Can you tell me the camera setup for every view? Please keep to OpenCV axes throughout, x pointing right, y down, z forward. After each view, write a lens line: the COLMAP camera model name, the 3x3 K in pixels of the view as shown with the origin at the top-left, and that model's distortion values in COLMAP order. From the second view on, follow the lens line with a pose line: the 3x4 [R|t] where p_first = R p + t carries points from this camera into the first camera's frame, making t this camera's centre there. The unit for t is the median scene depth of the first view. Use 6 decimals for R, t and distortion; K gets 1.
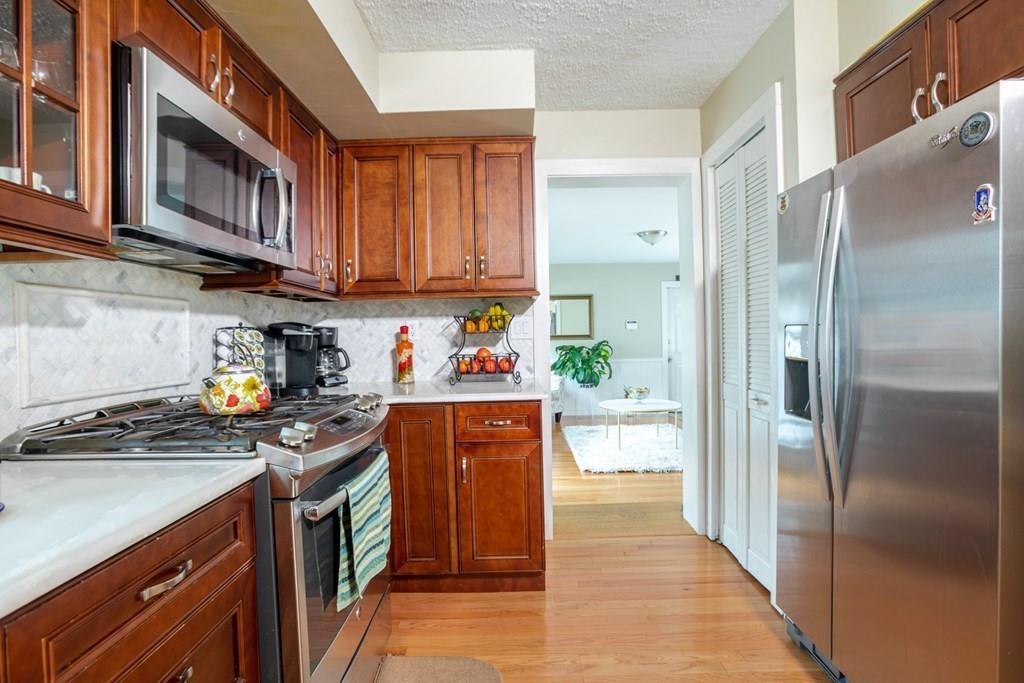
lens RADIAL K [[485.5, 0, 512.0], [0, 485.5, 341.5], [0, 0, 1]] dist [-0.059476, 0.024881]
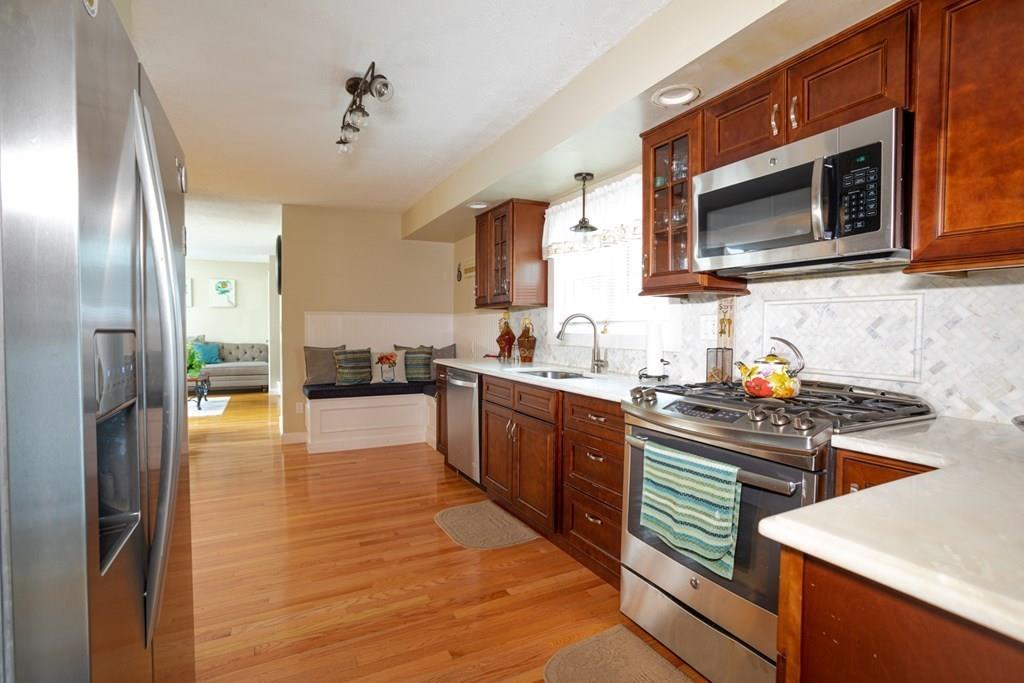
lens RADIAL K [[485.5, 0, 512.0], [0, 485.5, 341.5], [0, 0, 1]] dist [-0.059476, 0.024881]
pose [[-0.884538, 0.029471, -0.465537, 0.292925], [0.006748, 0.998706, 0.050402, -0.028717], [0.466420, 0.041442, -0.883592, 0.911866]]
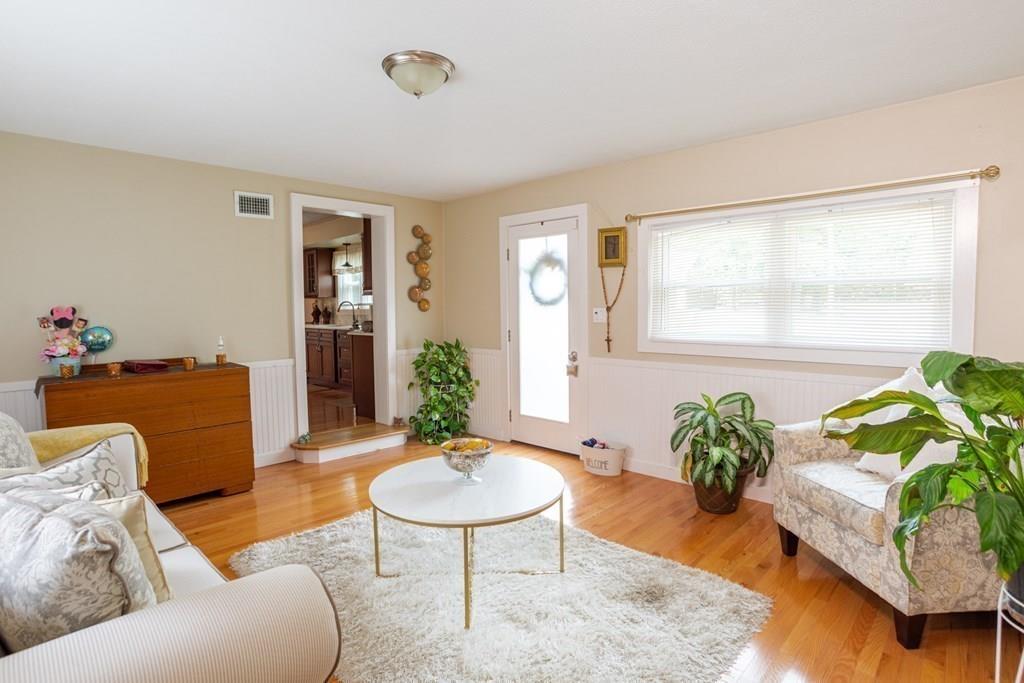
lens RADIAL K [[485.5, 0, 512.0], [0, 485.5, 341.5], [0, 0, 1]] dist [-0.059476, 0.024881]
pose [[-0.659841, 0.071528, -0.747993, 1.089825], [0.006419, 0.995959, 0.089577, -0.044002], [0.751378, 0.054305, -0.657634, 2.537592]]
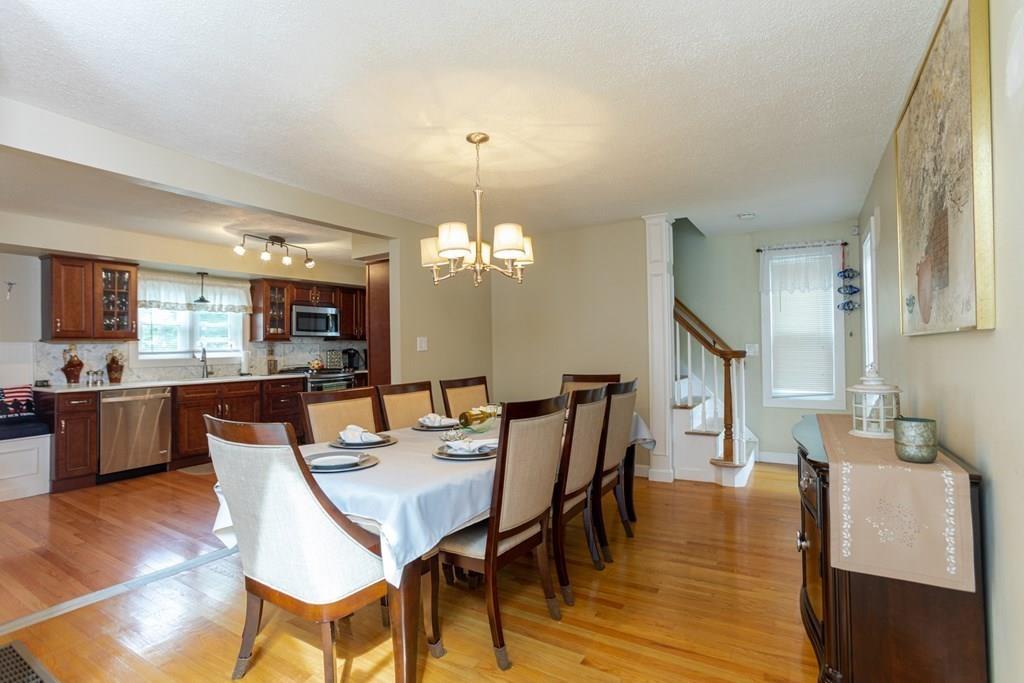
lens RADIAL K [[493.7, 0, 512.0], [0, 493.7, 341.5], [0, 0, 1]] dist [-0.035977, 0.000038]
pose [[0.854014, 0.000001, -0.520249, 1.884743], [-0.006650, 0.999918, -0.010915, -0.045200], [0.520207, 0.012782, 0.853945, -1.124482]]
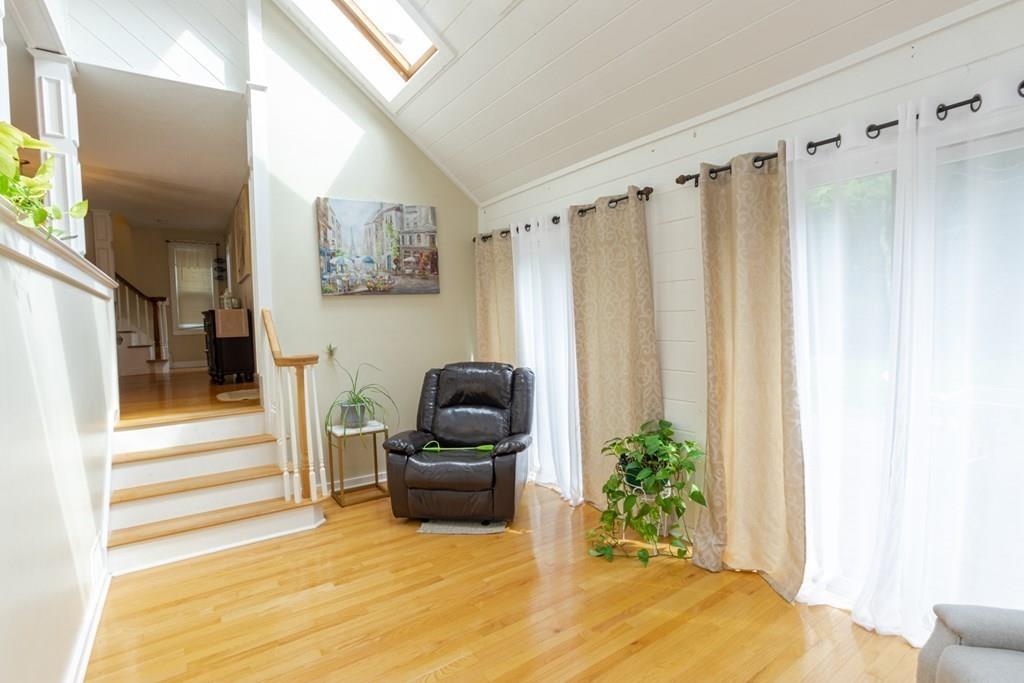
lens RADIAL K [[485.5, 0, 512.0], [0, 485.5, 341.5], [0, 0, 1]] dist [-0.059476, 0.024881]
pose [[0.824484, -0.034775, 0.564815, 1.804227], [0.025405, 0.999378, 0.024446, 0.198494], [-0.565314, -0.005806, 0.824855, -2.760528]]
